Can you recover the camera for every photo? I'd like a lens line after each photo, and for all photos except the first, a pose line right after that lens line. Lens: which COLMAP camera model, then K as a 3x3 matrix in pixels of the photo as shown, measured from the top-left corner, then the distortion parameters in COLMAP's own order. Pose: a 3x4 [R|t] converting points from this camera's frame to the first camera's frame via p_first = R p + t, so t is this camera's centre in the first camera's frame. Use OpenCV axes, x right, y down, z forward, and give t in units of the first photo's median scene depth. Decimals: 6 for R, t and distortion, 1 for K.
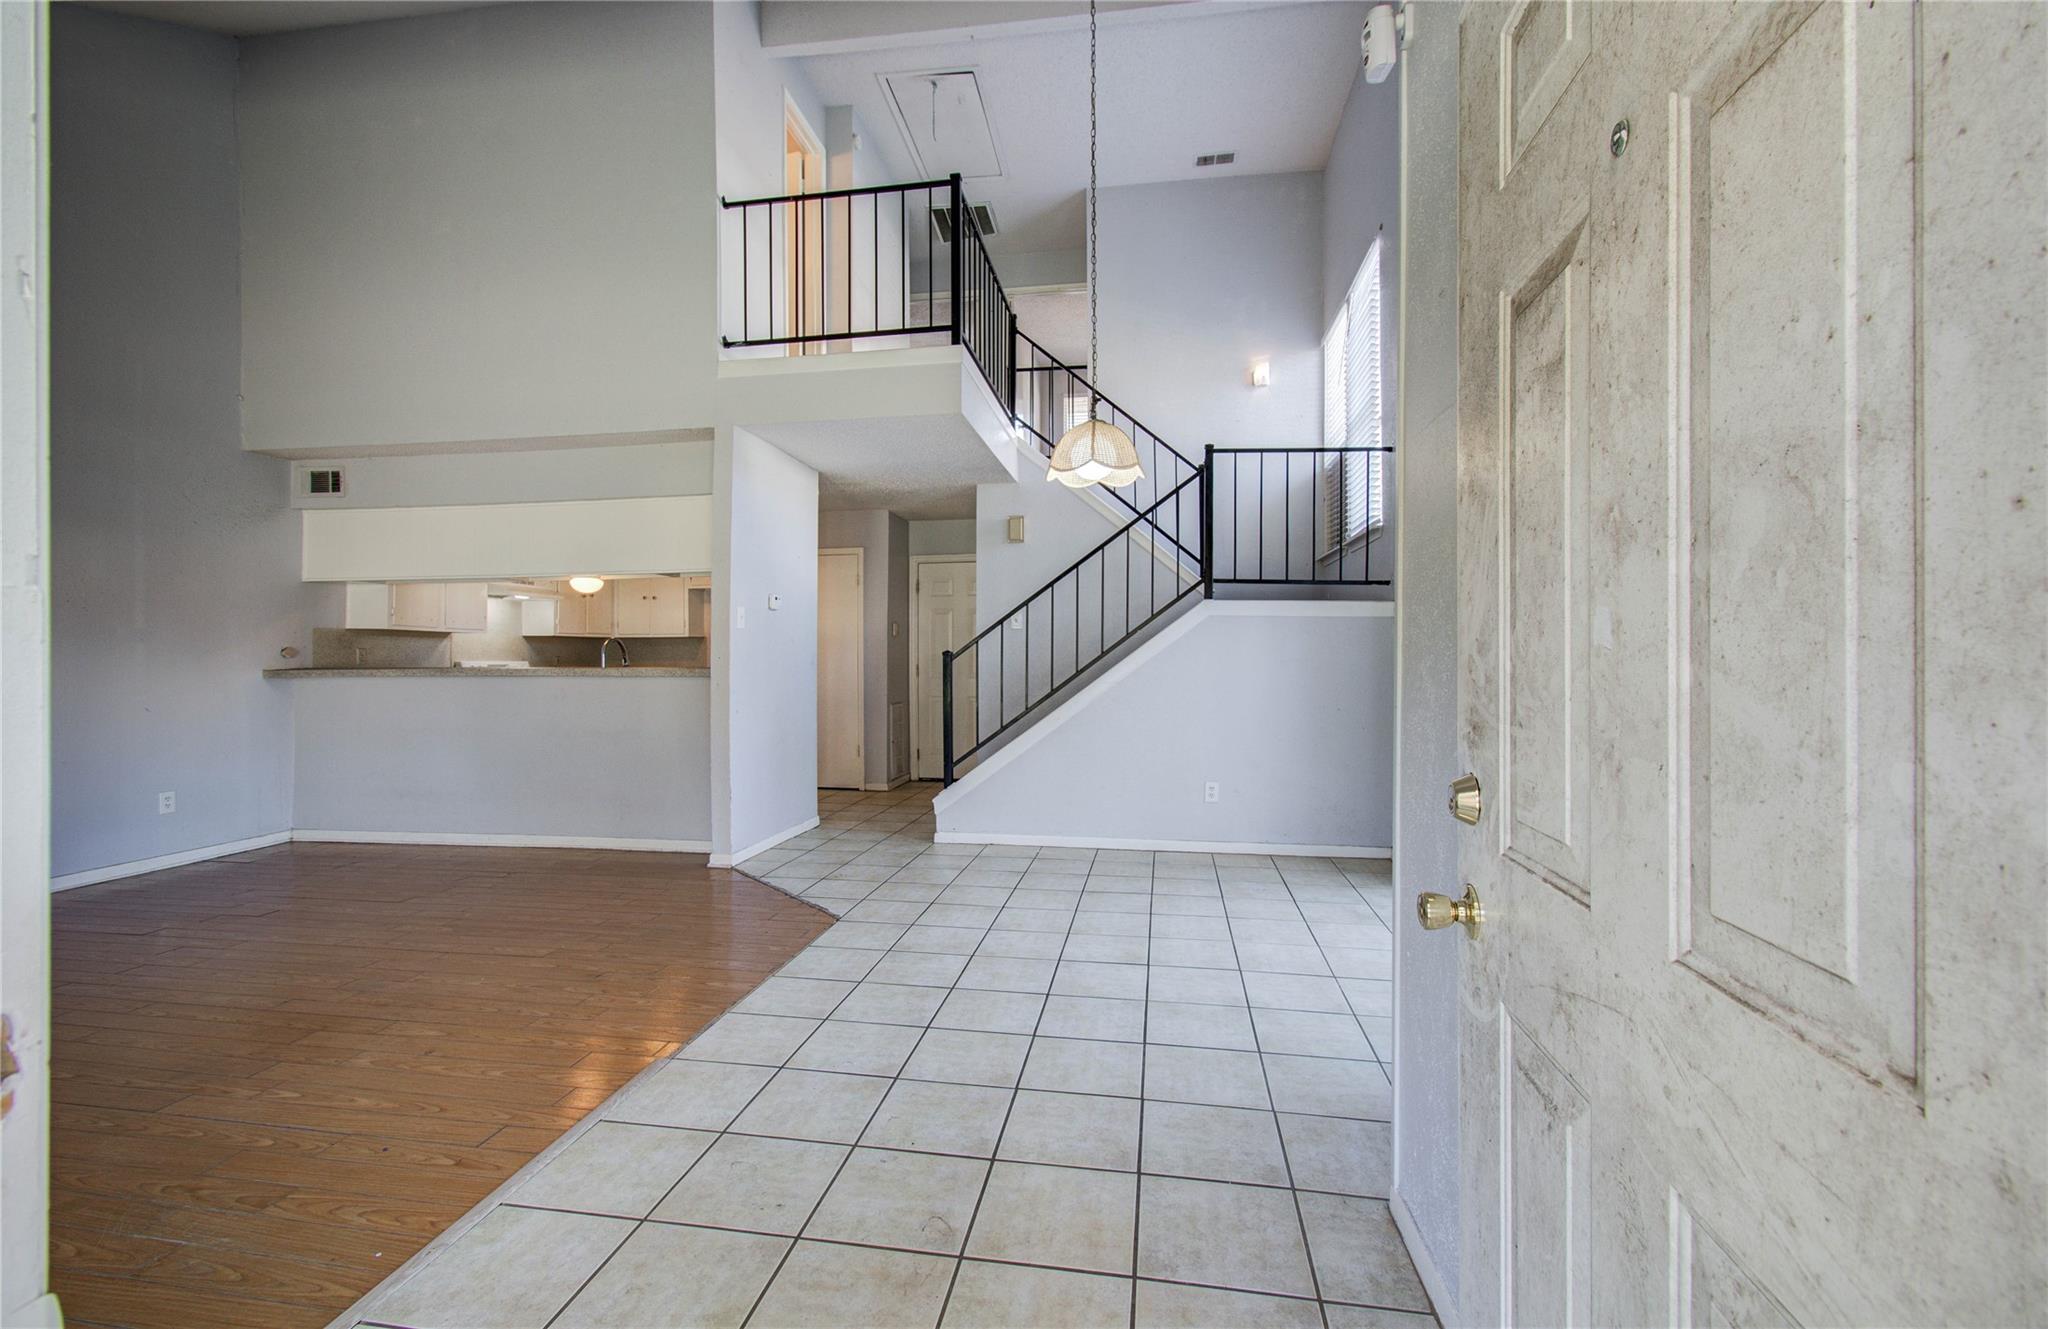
lens RADIAL K [[901.4, 0, 1021.7], [0, 901.4, 659.1], [0, 0, 1]] dist [0.000697, 0.001484]
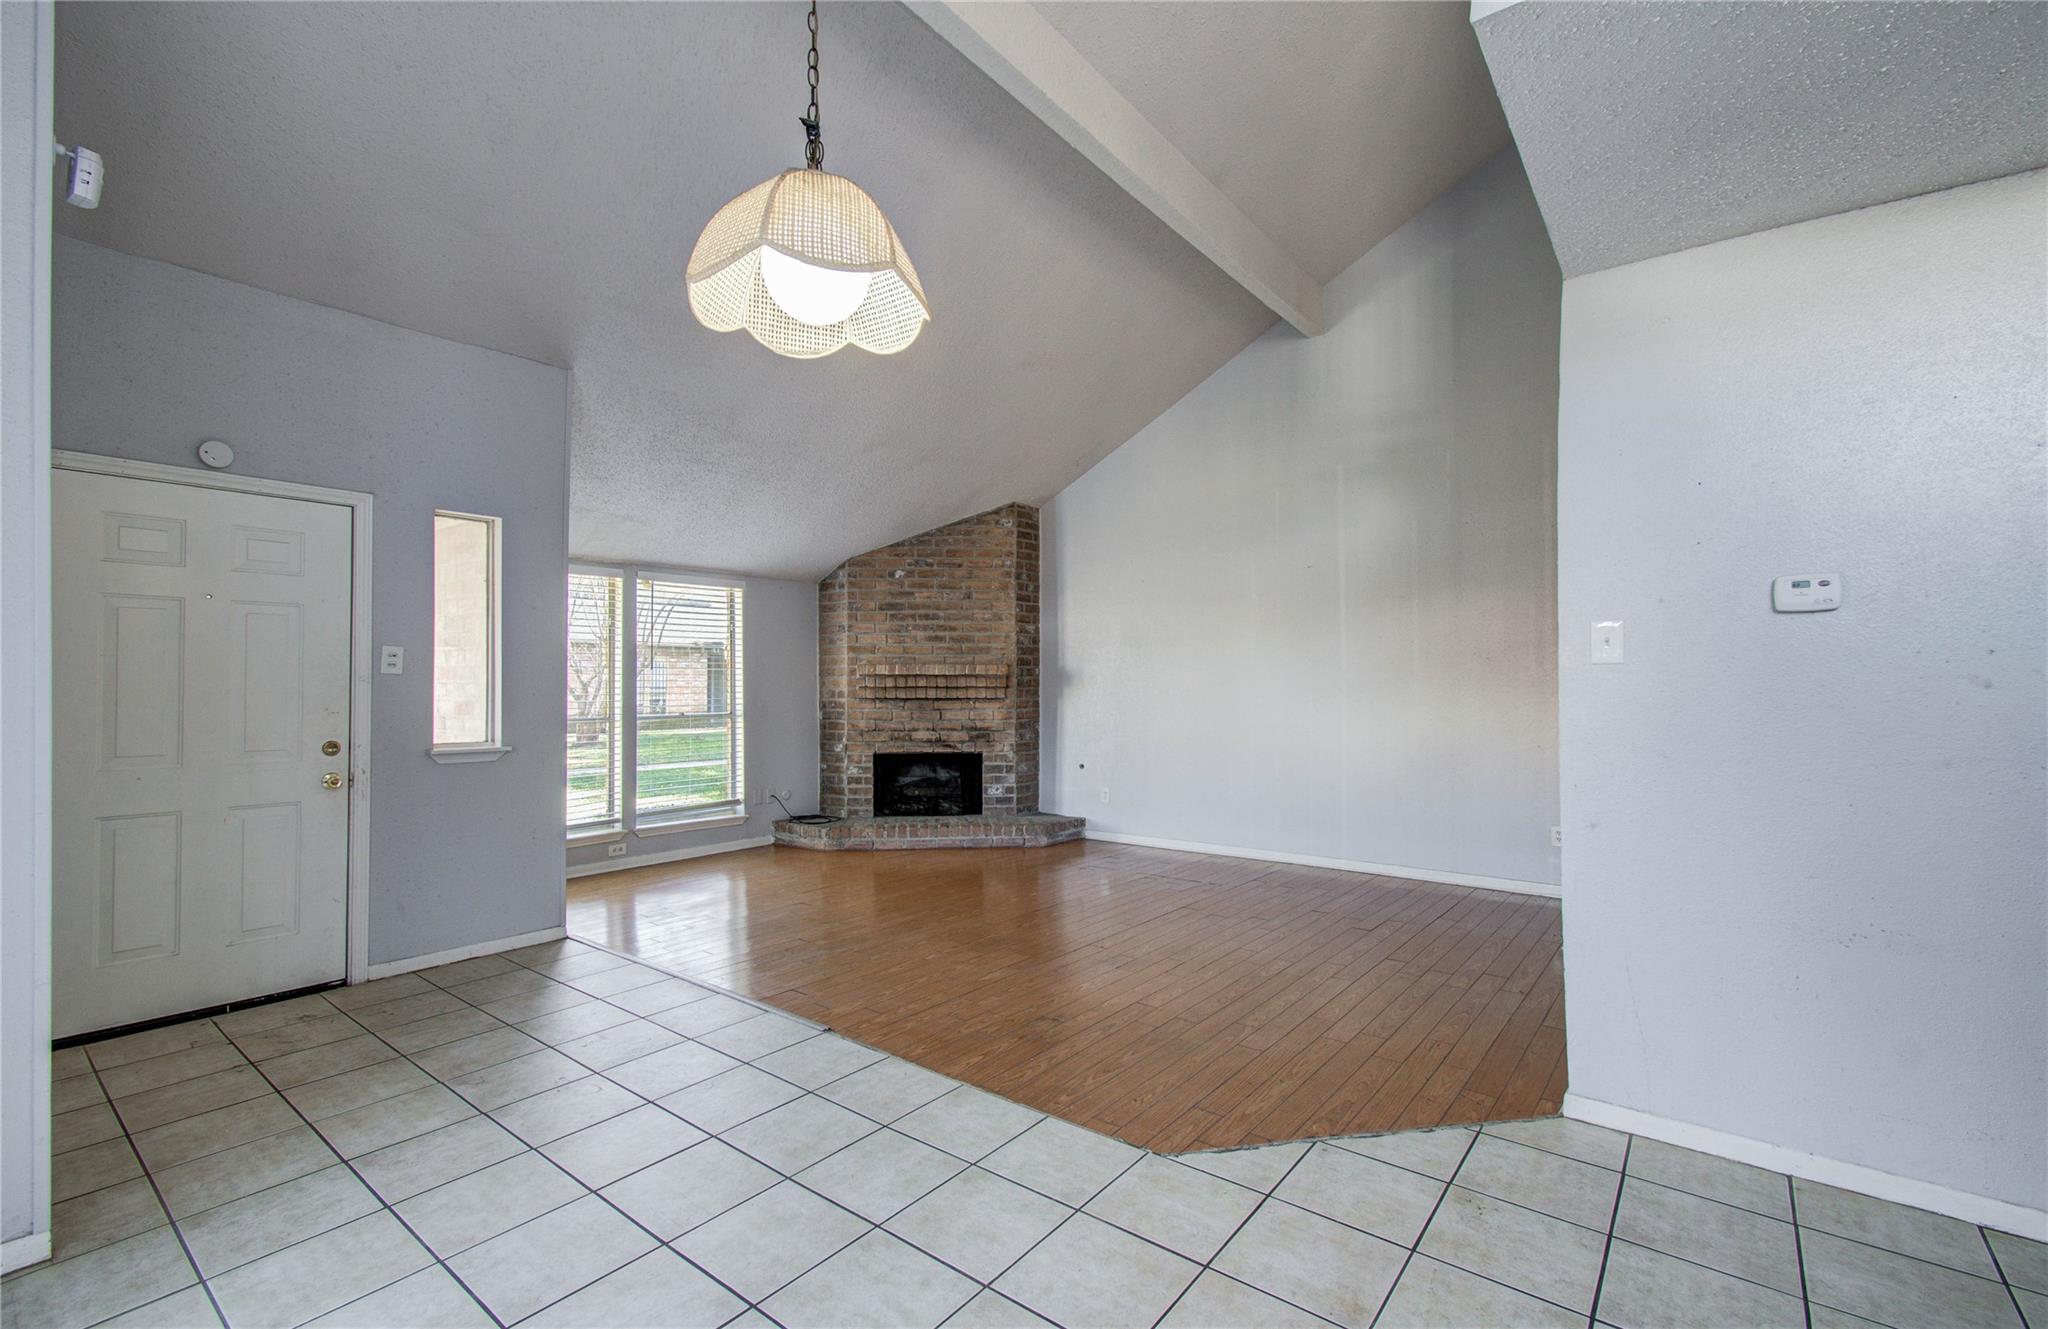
lens RADIAL K [[901.4, 0, 1010.9], [0, 901.4, 667.9], [0, 0, 1]] dist [0.000697, 0.001484]
pose [[-0.501451, -0.012565, -0.865095, 0.281743], [-0.003521, 0.999916, -0.012483, -0.022460], [0.865179, -0.003214, -0.501453, 0.918519]]
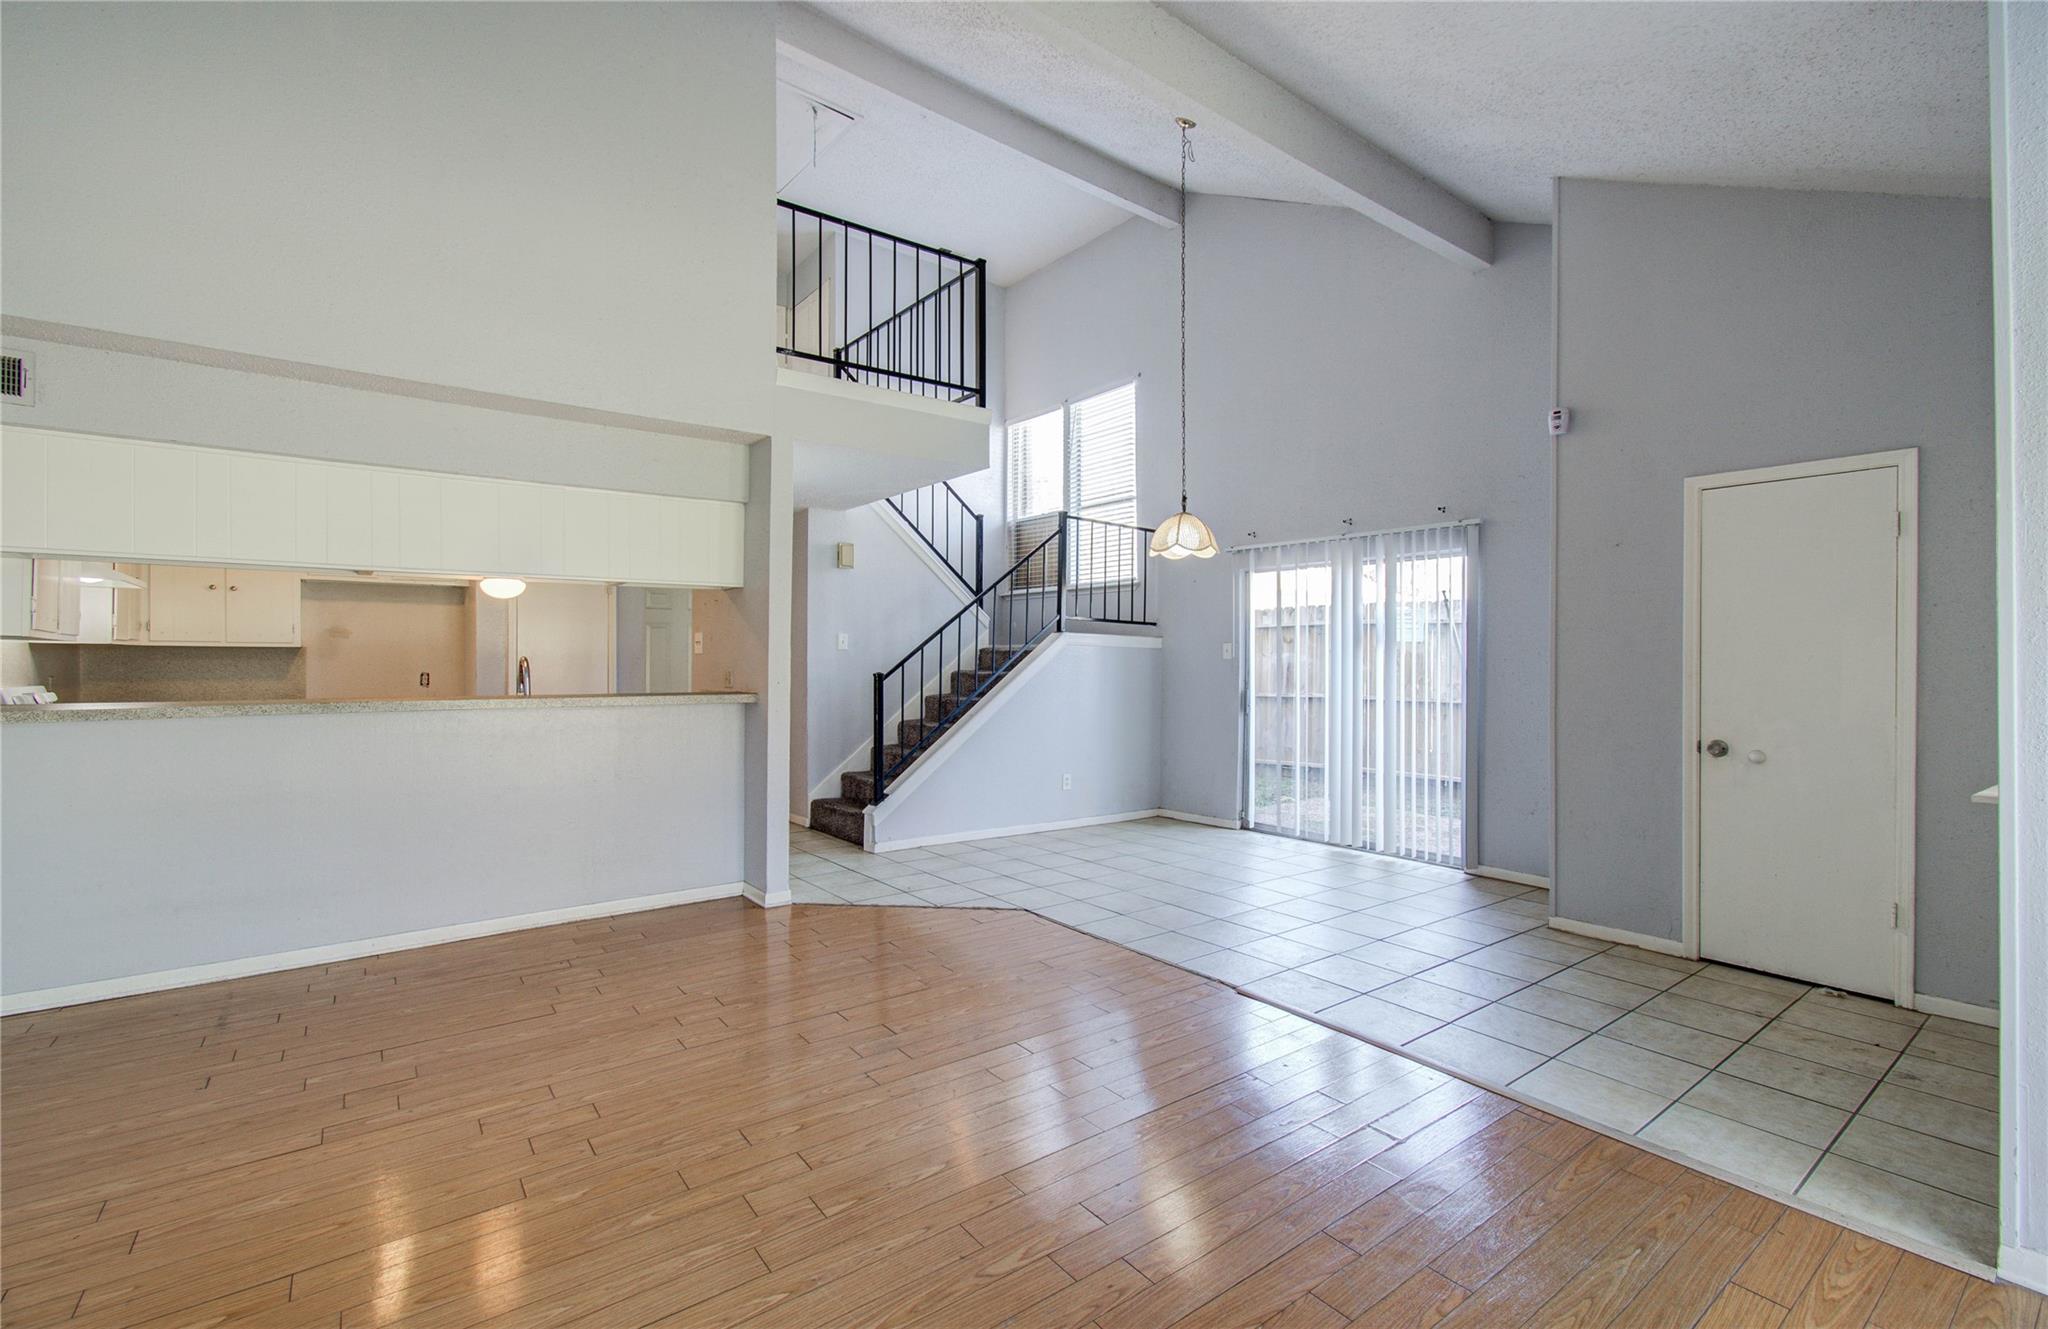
lens RADIAL K [[901.4, 0, 1027.7], [0, 901.4, 663.6], [0, 0, 1]] dist [0.000697, 0.001484]
pose [[0.686635, 0.003519, 0.726994, -0.782600], [-0.001368, 0.999993, -0.003548, -0.016574], [-0.727001, 0.001442, 0.686635, 0.155022]]
